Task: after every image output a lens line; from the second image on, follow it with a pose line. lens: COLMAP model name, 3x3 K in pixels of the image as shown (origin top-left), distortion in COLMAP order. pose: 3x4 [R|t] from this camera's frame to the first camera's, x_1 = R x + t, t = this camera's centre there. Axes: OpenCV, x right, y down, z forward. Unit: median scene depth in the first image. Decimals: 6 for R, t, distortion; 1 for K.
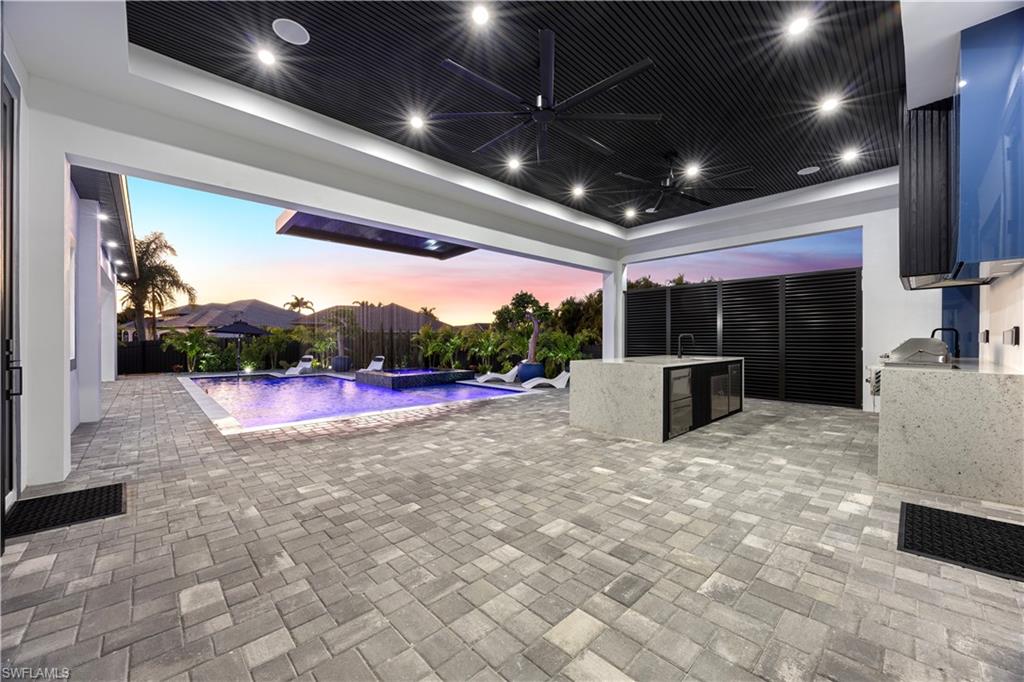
lens RADIAL K [[388.3, 0, 506.8], [0, 388.3, 343.6], [0, 0, 1]] dist [0.002968, 0.000050]
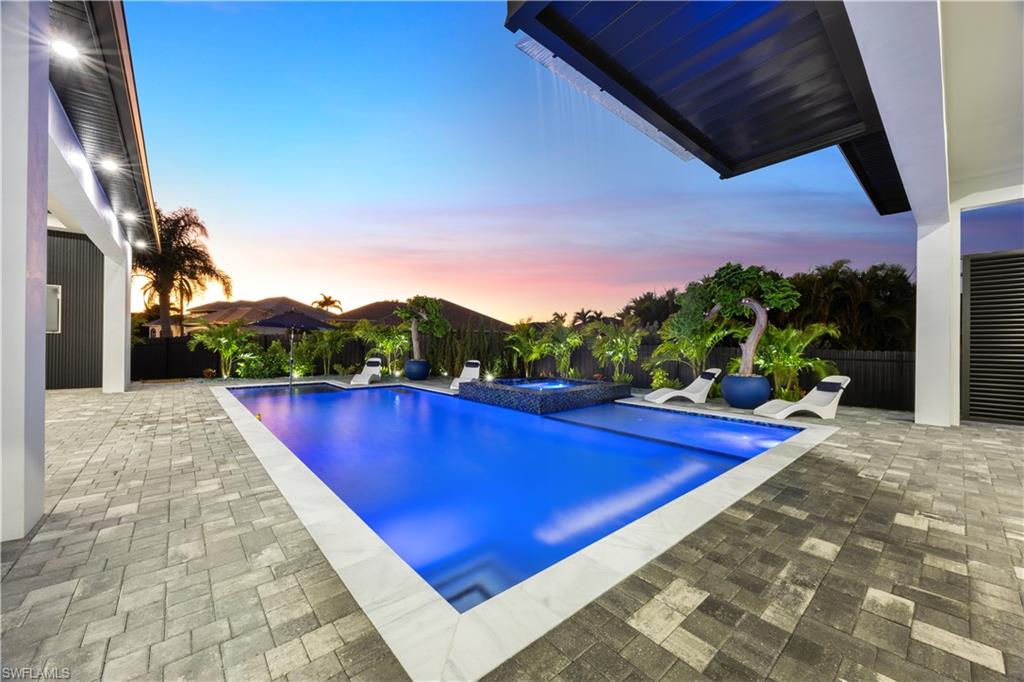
lens RADIAL K [[388.3, 0, 517.5], [0, 388.3, 340.1], [0, 0, 1]] dist [0.002968, 0.000050]
pose [[0.999659, 0.009614, -0.024267, -0.182357], [-0.009935, 0.999864, -0.013143, 0.001936], [0.024137, 0.013380, 0.999619, 0.204823]]
